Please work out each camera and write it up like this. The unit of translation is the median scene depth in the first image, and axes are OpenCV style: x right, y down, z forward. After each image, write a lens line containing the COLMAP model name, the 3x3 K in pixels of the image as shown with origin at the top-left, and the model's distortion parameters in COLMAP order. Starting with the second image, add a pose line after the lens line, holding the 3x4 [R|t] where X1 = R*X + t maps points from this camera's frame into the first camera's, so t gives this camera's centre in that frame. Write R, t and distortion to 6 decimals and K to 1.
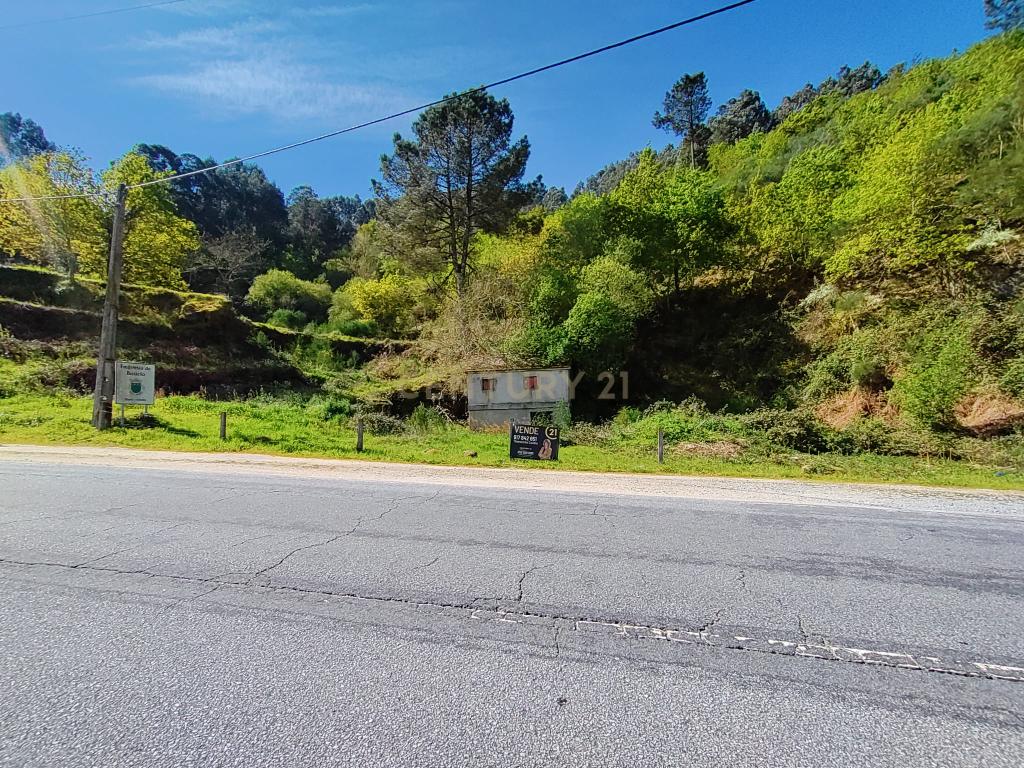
lens RADIAL K [[482.6, 0, 514.6], [0, 482.6, 363.3], [0, 0, 1]] dist [-0.004088, 0.001791]
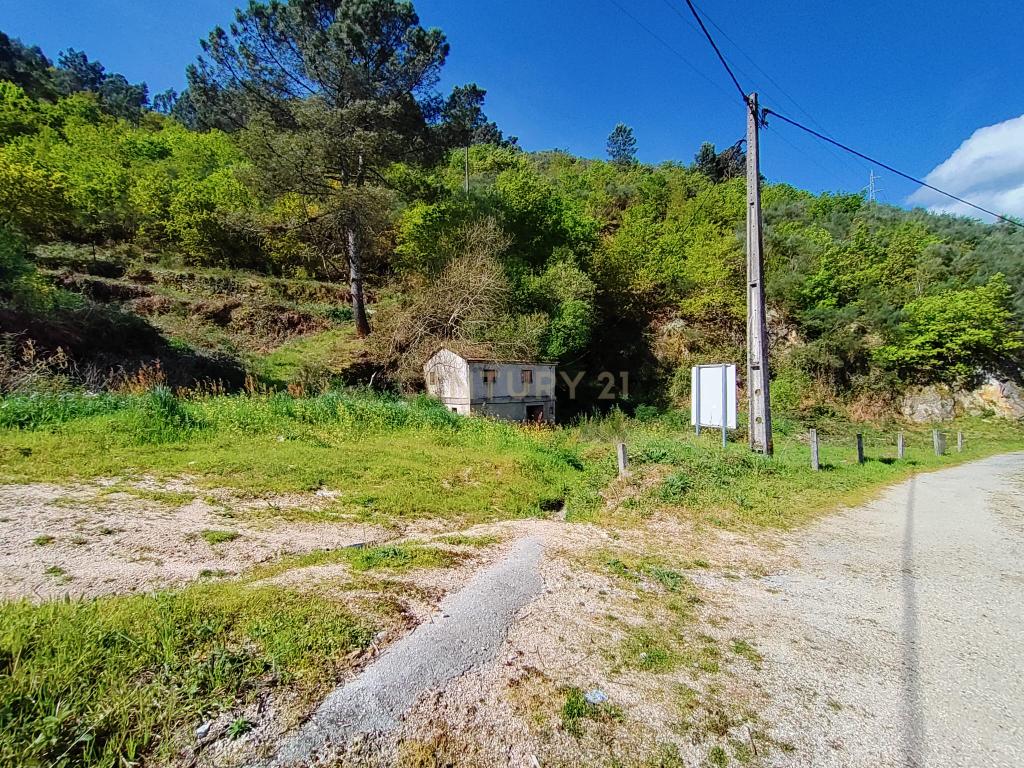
lens RADIAL K [[482.6, 0, 510.5], [0, 482.6, 366.4], [0, 0, 1]] dist [-0.004088, 0.001791]
pose [[0.626378, 0.050627, 0.777873, -0.545051], [-0.098638, 0.995015, 0.014668, 0.006215], [-0.773253, -0.085916, 0.628250, 0.282279]]
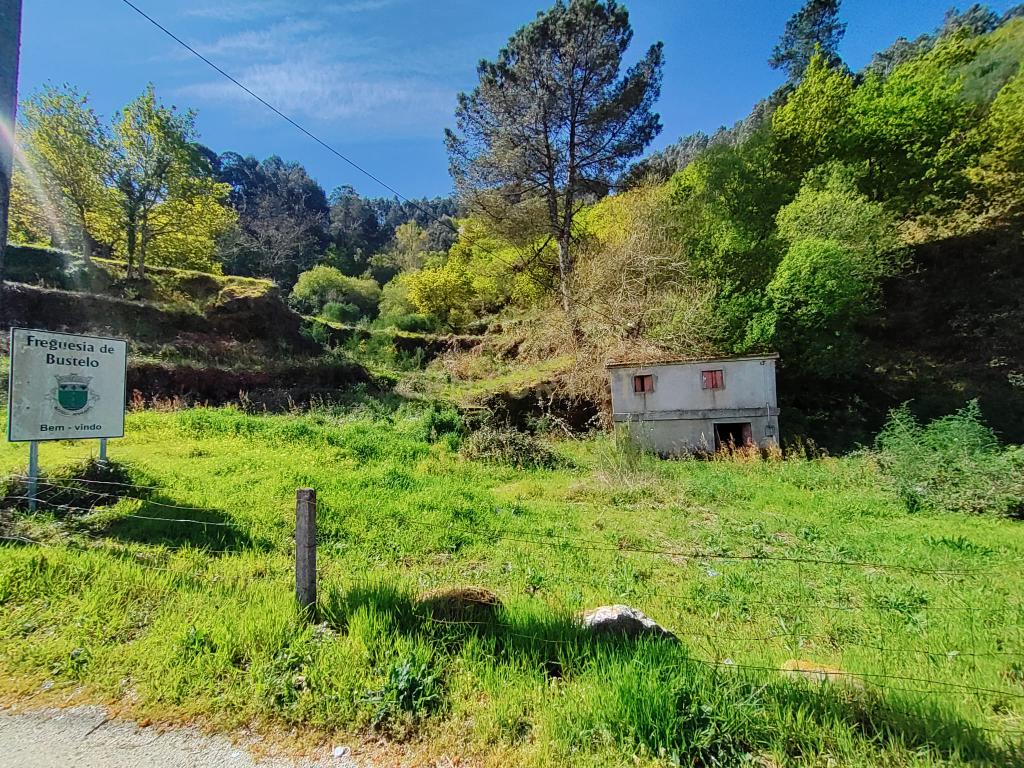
lens RADIAL K [[467.6, 0, 501.6], [0, 467.6, 371.1], [0, 0, 1]] dist [-0.007415, 0.002283]
pose [[0.996748, -0.017205, -0.078719, -0.147054], [0.018086, 0.999781, 0.010491, 0.011657], [0.078521, -0.011880, 0.996842, 0.234543]]
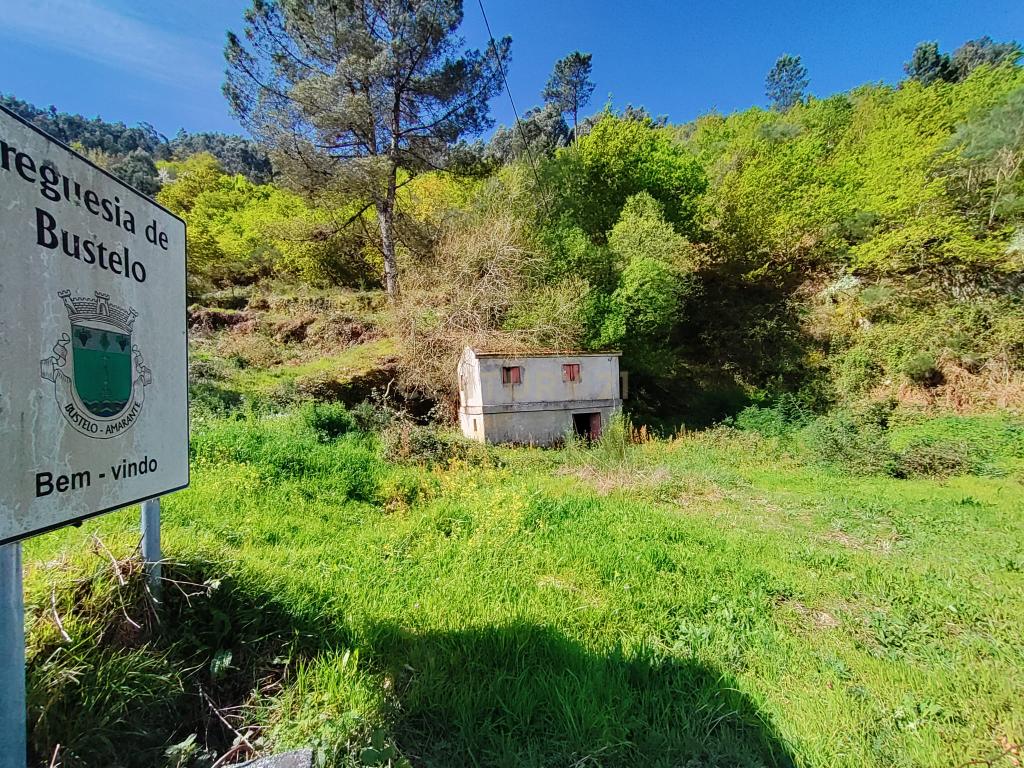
lens RADIAL K [[467.6, 0, 509.0], [0, 467.6, 377.8], [0, 0, 1]] dist [-0.007415, 0.002283]
pose [[0.877480, 0.007218, 0.479558, -0.271330], [-0.029999, 0.998755, 0.039858, 0.016190], [-0.478674, -0.049361, 0.876604, 0.307298]]
